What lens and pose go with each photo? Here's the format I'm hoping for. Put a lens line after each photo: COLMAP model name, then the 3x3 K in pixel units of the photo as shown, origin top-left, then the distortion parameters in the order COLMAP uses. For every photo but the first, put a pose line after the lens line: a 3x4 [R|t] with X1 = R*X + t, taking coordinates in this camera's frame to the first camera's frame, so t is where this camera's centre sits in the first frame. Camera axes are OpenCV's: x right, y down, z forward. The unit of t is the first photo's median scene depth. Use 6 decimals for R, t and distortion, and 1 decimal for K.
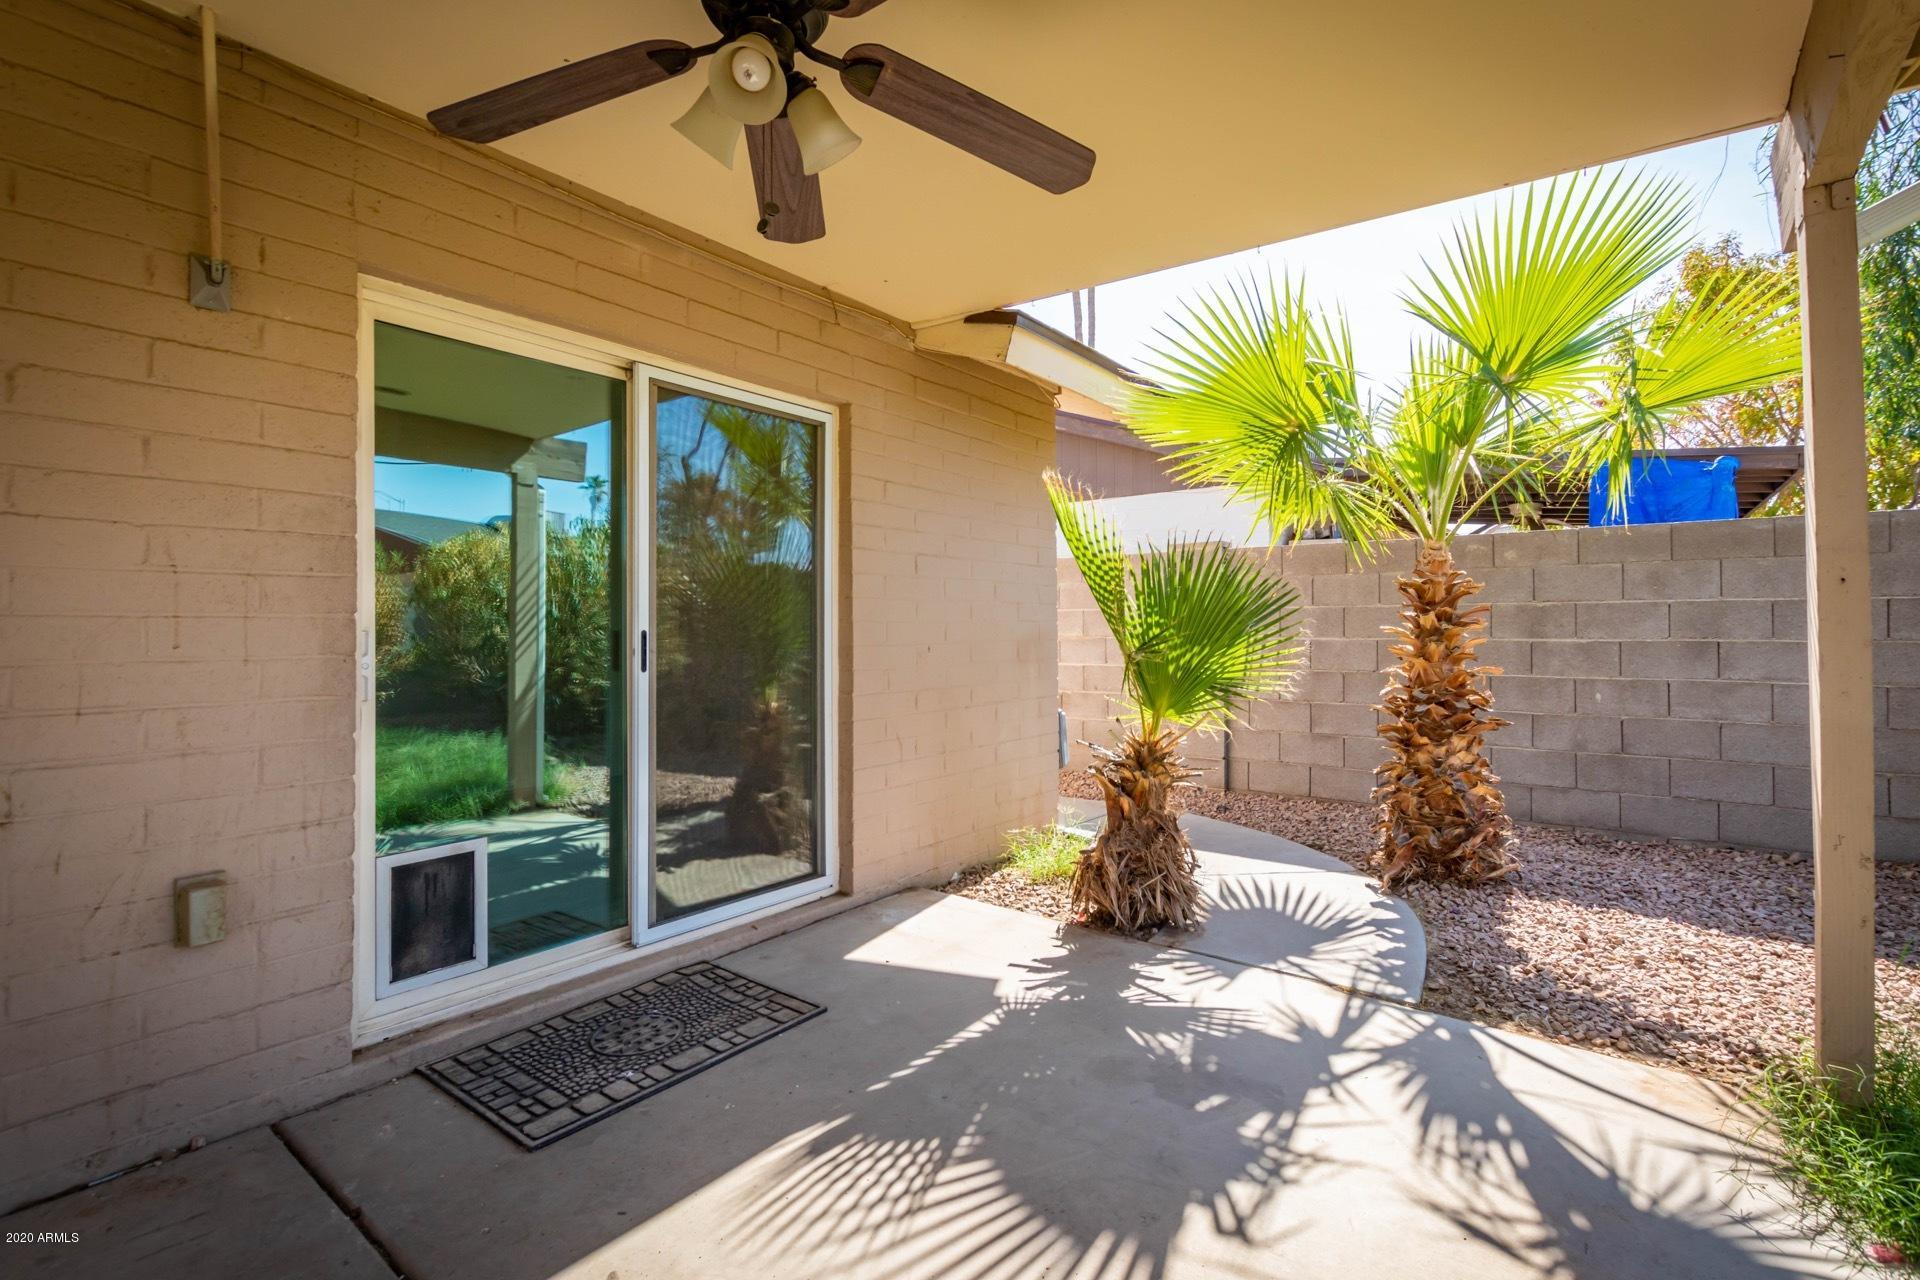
lens RADIAL K [[871.0, 0, 963.0], [0, 871.0, 619.8], [0, 0, 1]] dist [0.003857, -0.006209]
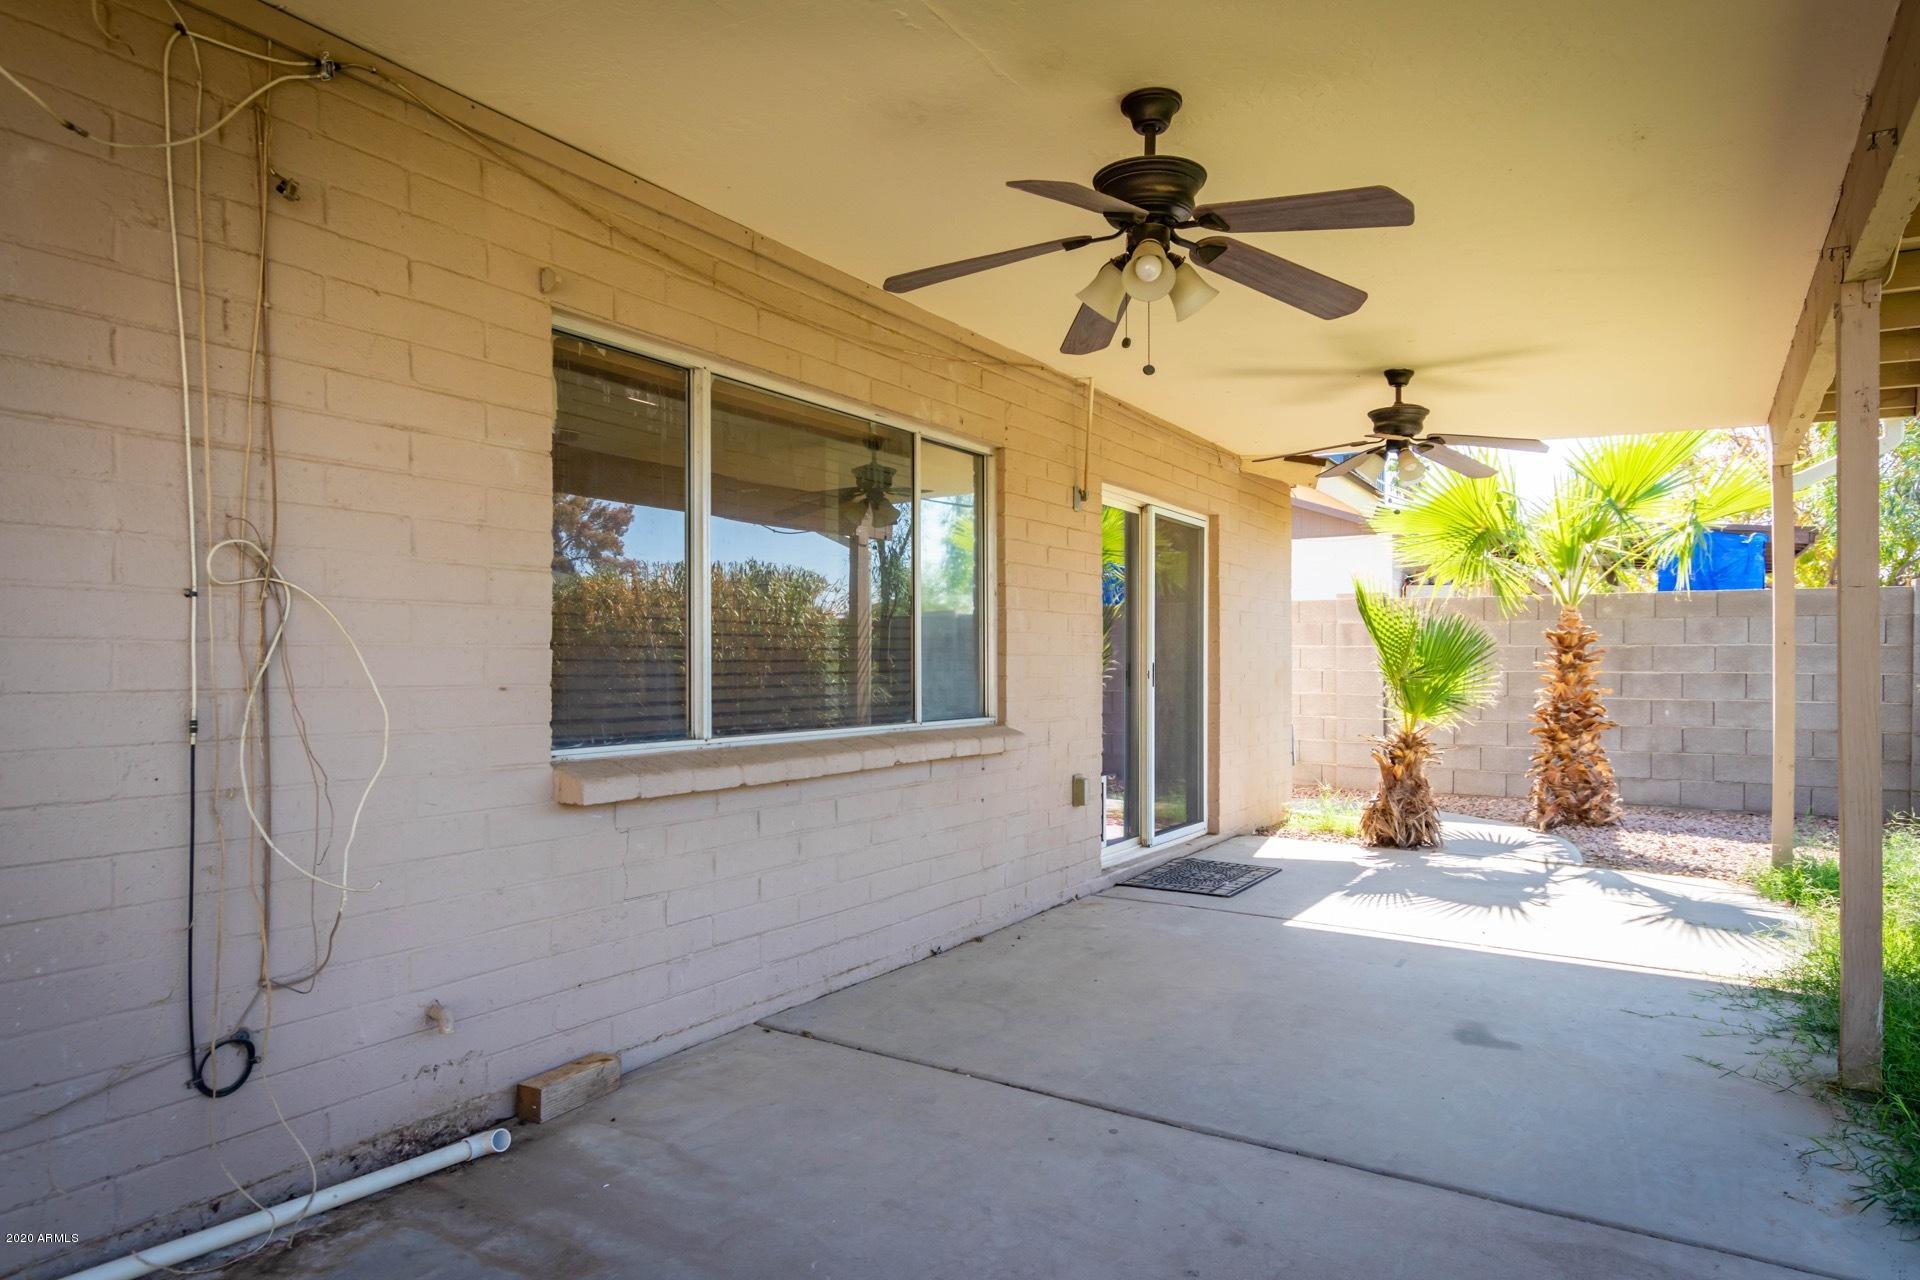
lens RADIAL K [[1149.7, 0, 962.5], [0, 1149.7, 664.0], [0, 0, 1]] dist [-0.001435, -0.001572]
pose [[0.995217, 0.005778, 0.097514, -0.759666], [-0.007138, 0.999882, 0.013600, -0.009674], [-0.097424, -0.014231, 0.995141, -0.954256]]
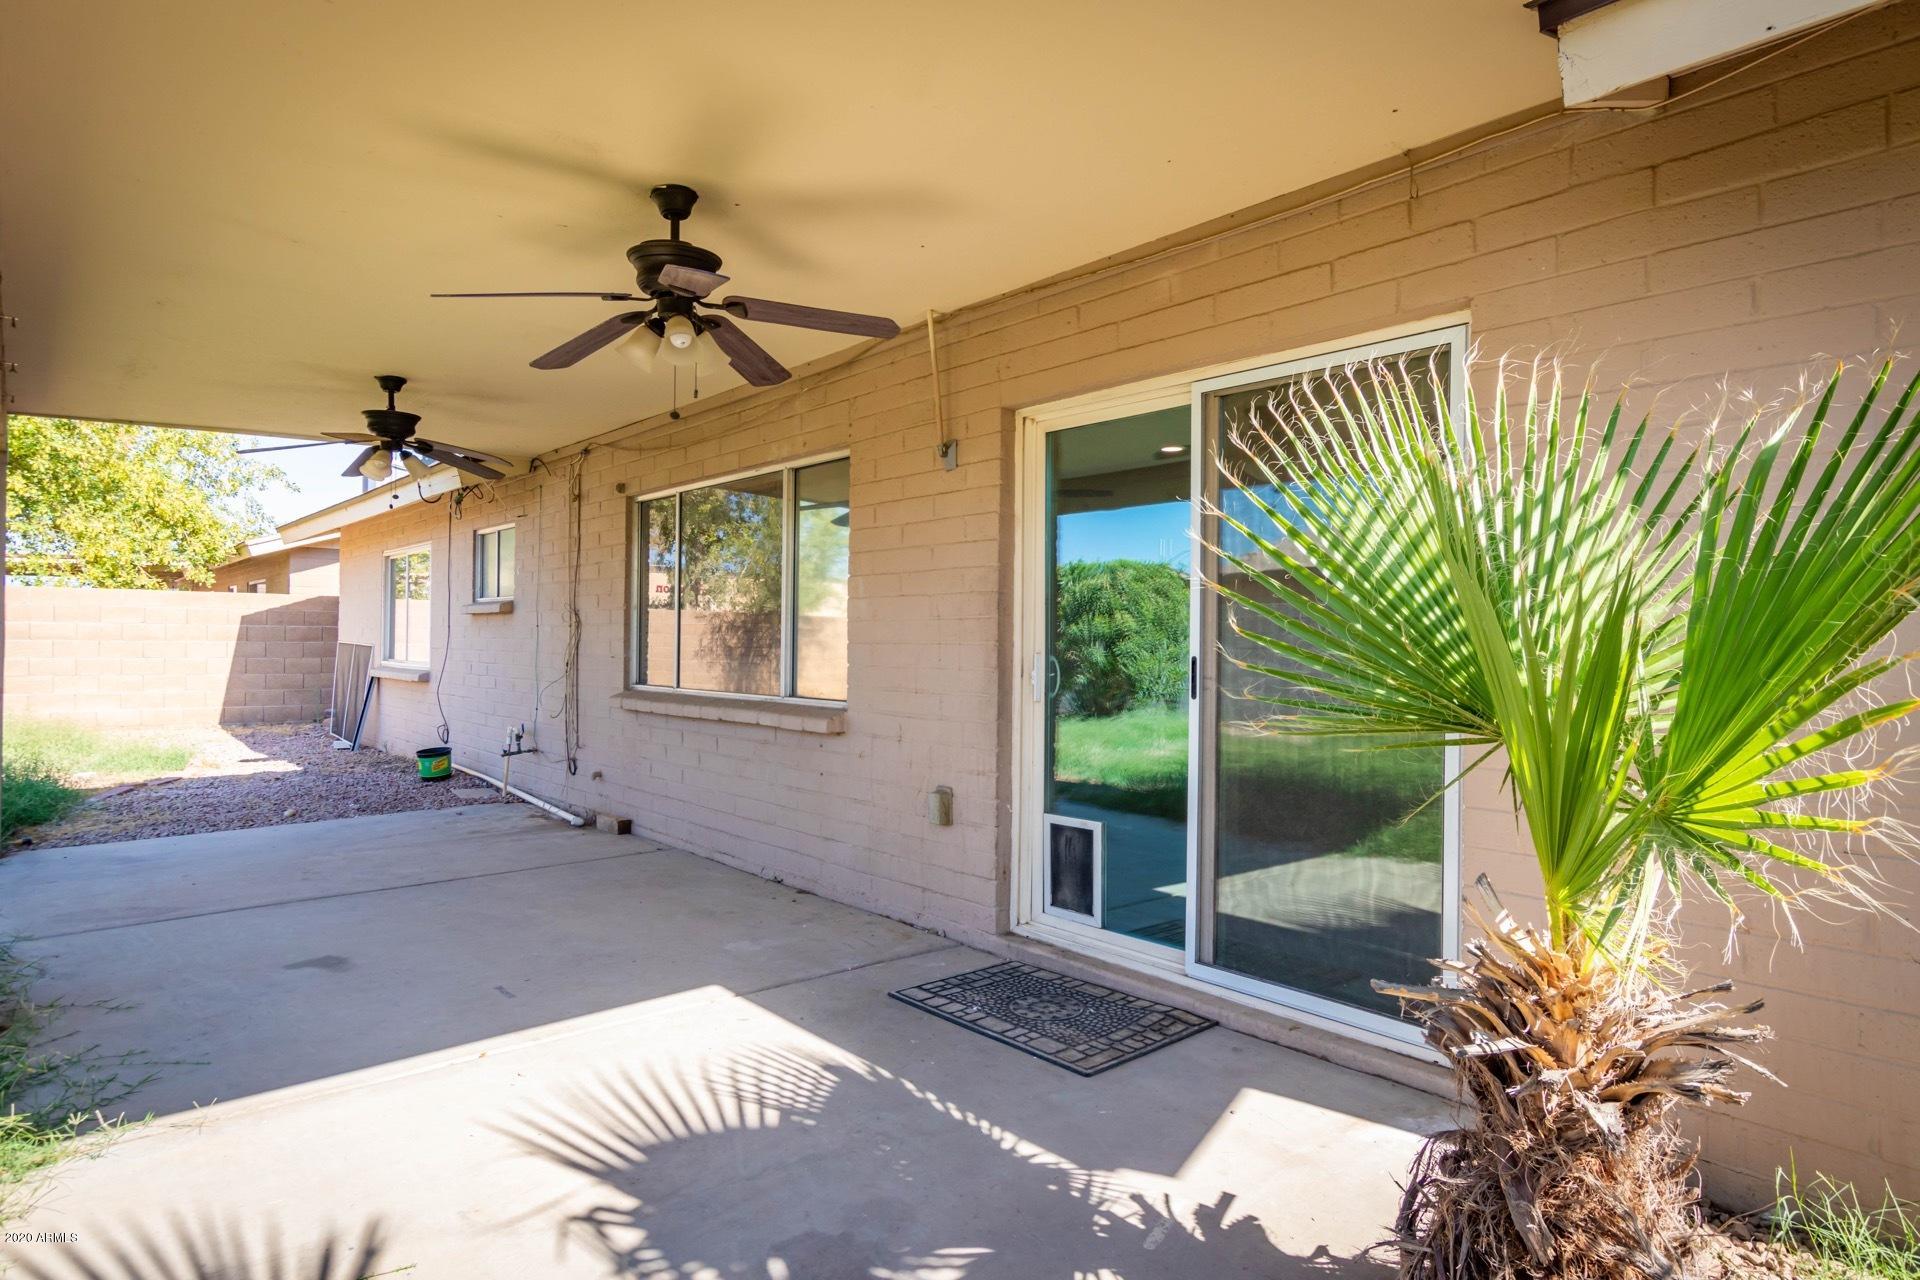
lens RADIAL K [[1119.4, 0, 960.0], [0, 1119.4, 640.0], [0, 0, 1]] dist [0.042493, 0.000823]
pose [[-0.207756, 0.006379, -0.978160, 0.730952], [0.009924, 0.999941, 0.004413, -0.011428], [0.978130, -0.008791, -0.207807, 0.798126]]
